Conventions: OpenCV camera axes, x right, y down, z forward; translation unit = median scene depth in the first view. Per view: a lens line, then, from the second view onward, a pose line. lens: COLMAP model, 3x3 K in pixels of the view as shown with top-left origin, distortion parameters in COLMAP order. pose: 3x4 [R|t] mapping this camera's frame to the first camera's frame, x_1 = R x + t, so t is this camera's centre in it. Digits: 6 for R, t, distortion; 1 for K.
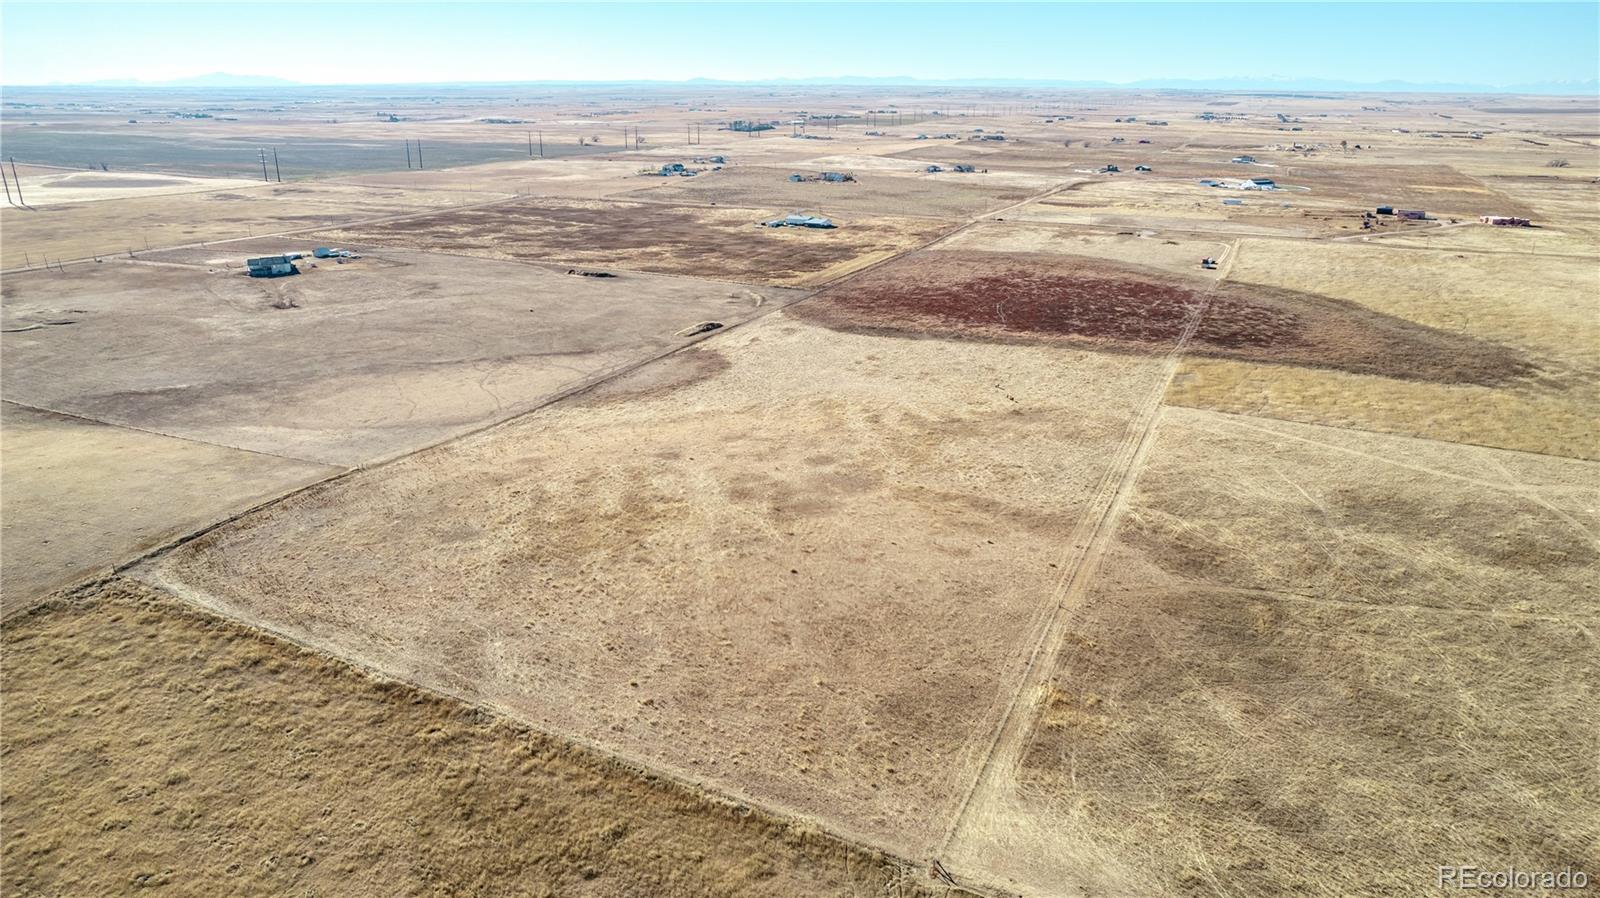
lens RADIAL K [[1057.4, 0, 800.0], [0, 1057.4, 449.0], [0, 0, 1]] dist [-0.072254, 0.060392]
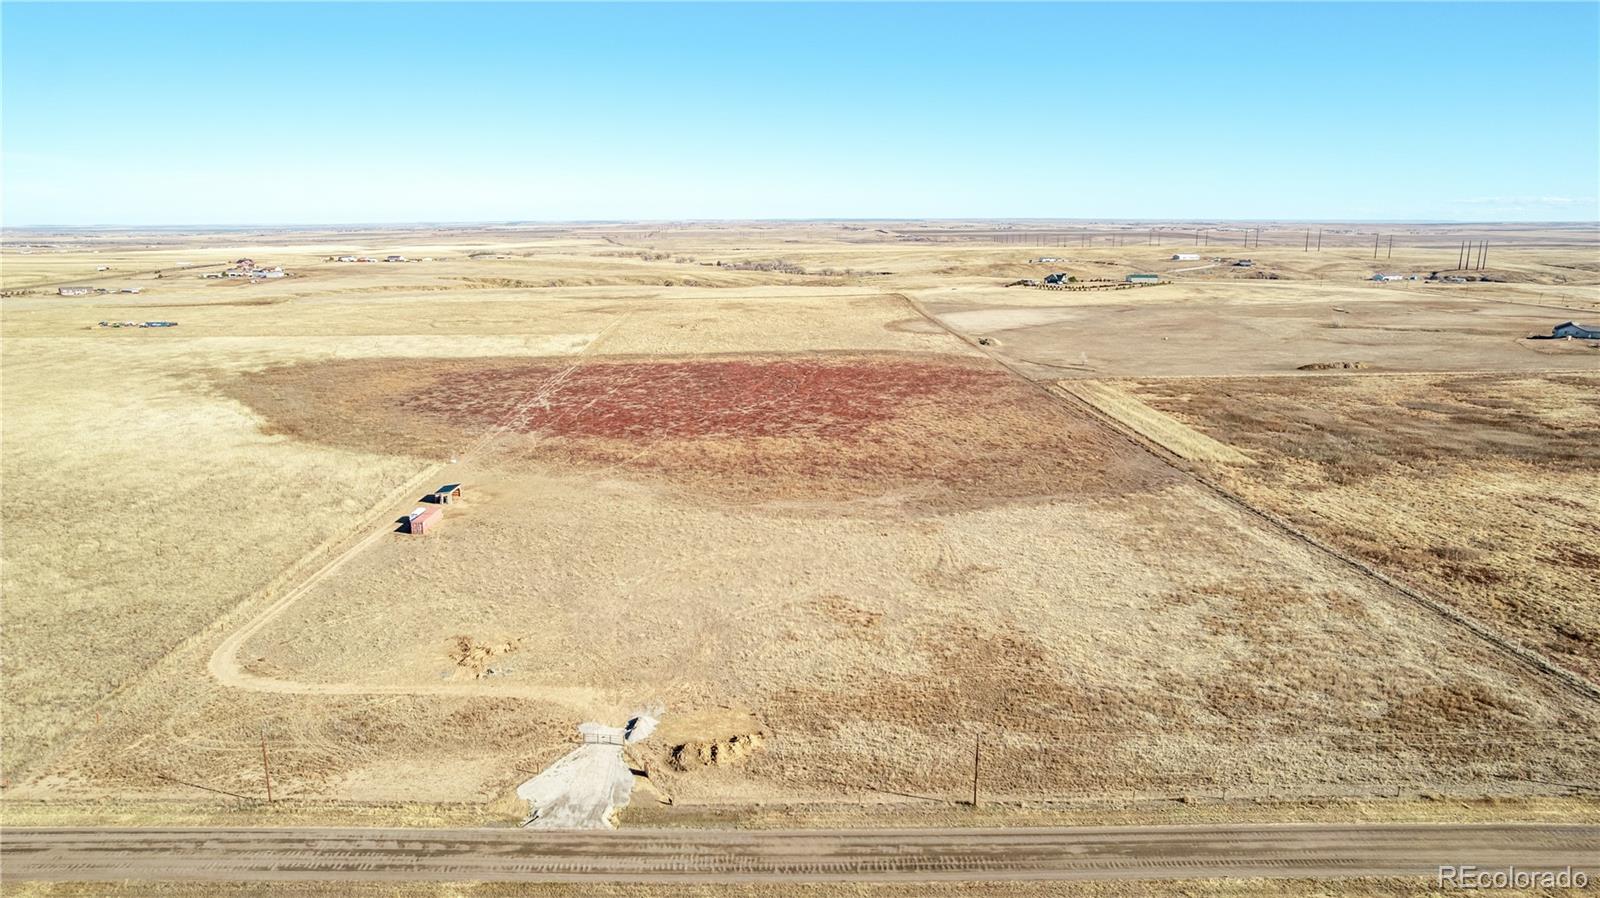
lens RADIAL K [[1020.3, 0, 806.6], [0, 1020.3, 459.1], [0, 0, 1]] dist [-0.084634, 0.085472]
pose [[-0.884097, 0.107336, -0.454810, 0.861298], [-0.156379, 0.849196, 0.504393, -0.768484], [0.440362, 0.517055, -0.733986, 2.591940]]
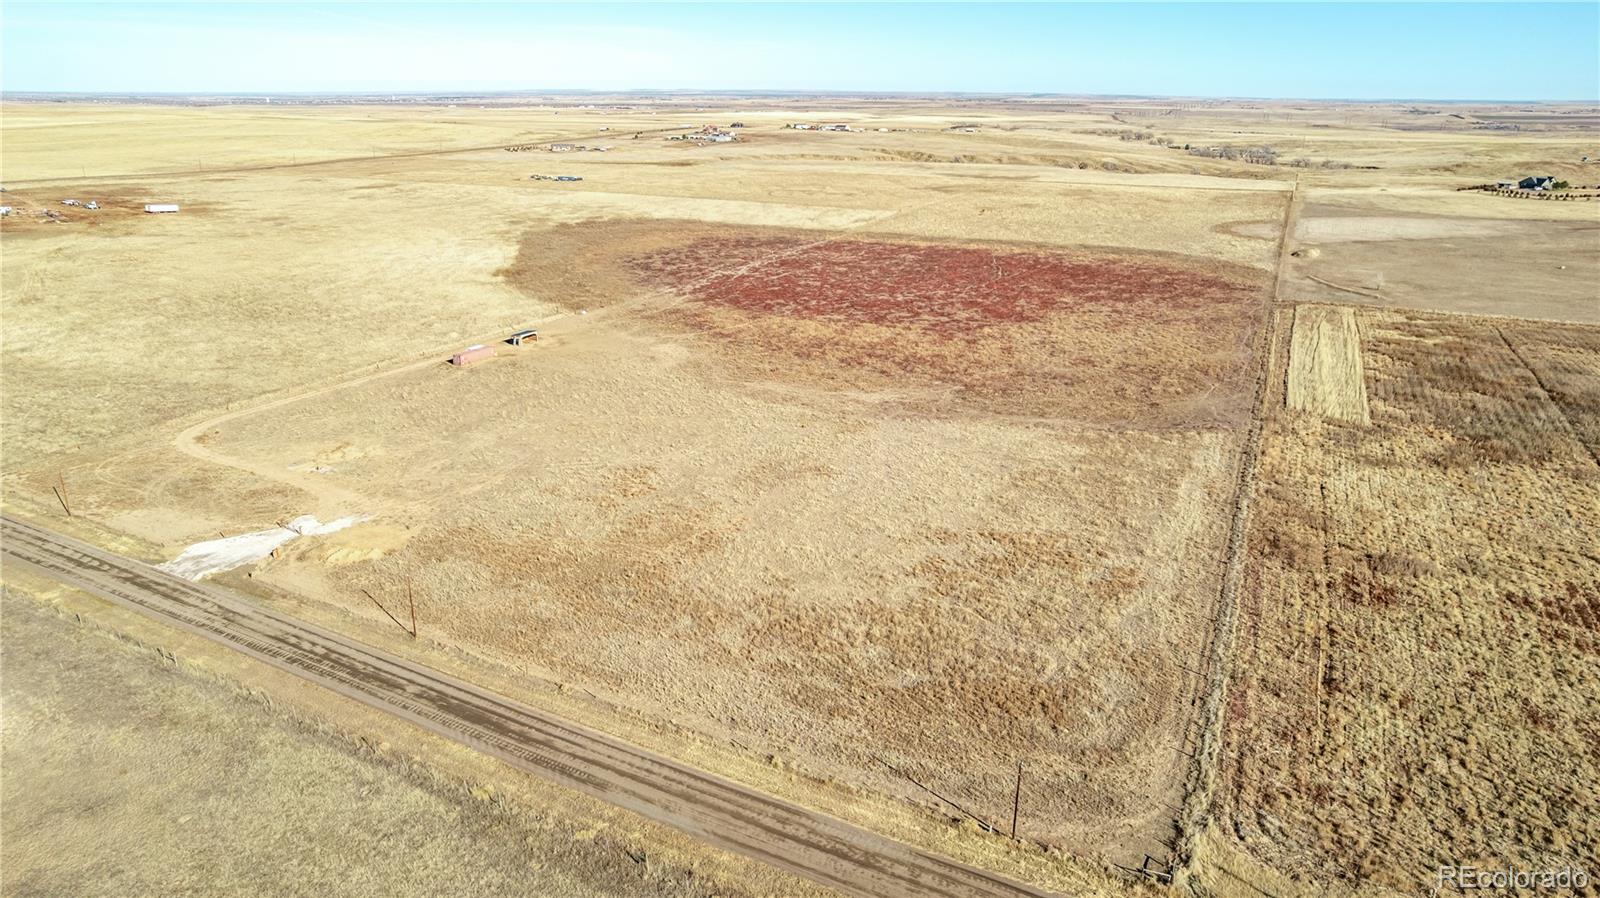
lens RADIAL K [[1033.6, 0, 795.9], [0, 1033.6, 450.5], [0, 0, 1]] dist [-0.065621, 0.052289]
pose [[-0.999867, -0.014298, 0.007809, 0.529355], [-0.006210, 0.777608, 0.628719, -0.809045], [-0.015062, 0.628587, -0.777594, 2.682723]]
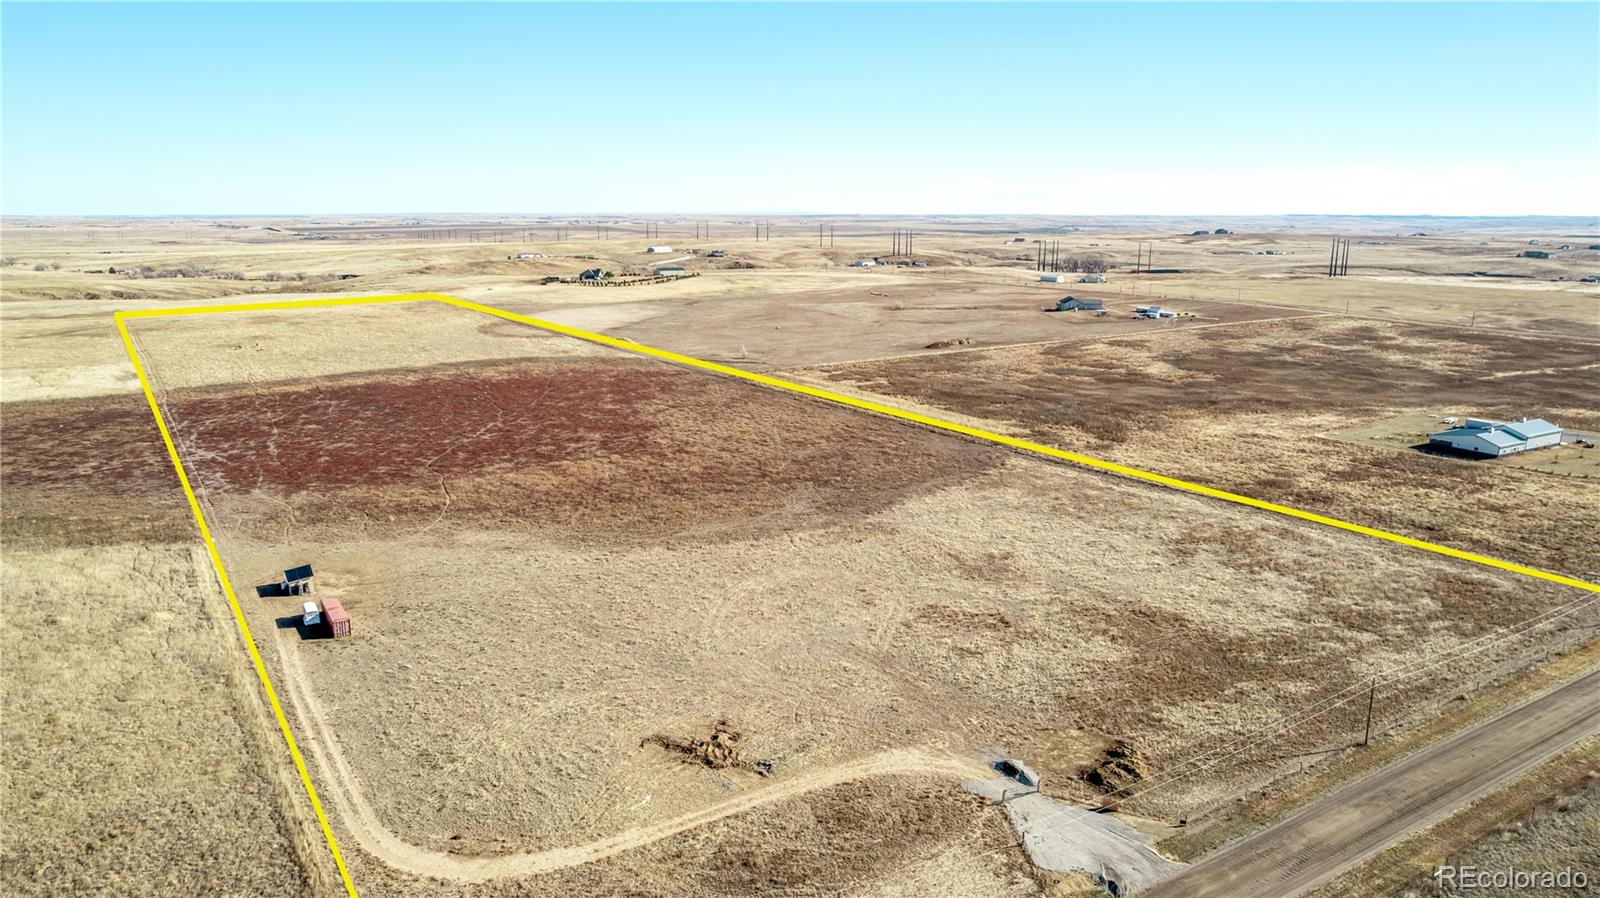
lens RADIAL K [[1057.4, 0, 800.0], [0, 1057.4, 449.0], [0, 0, 1]] dist [-0.072254, 0.060392]
pose [[-0.511716, 0.183921, -0.839237, 1.076161], [-0.291696, 0.881604, 0.371064, -0.688091], [0.808121, 0.434681, -0.397482, 2.368146]]
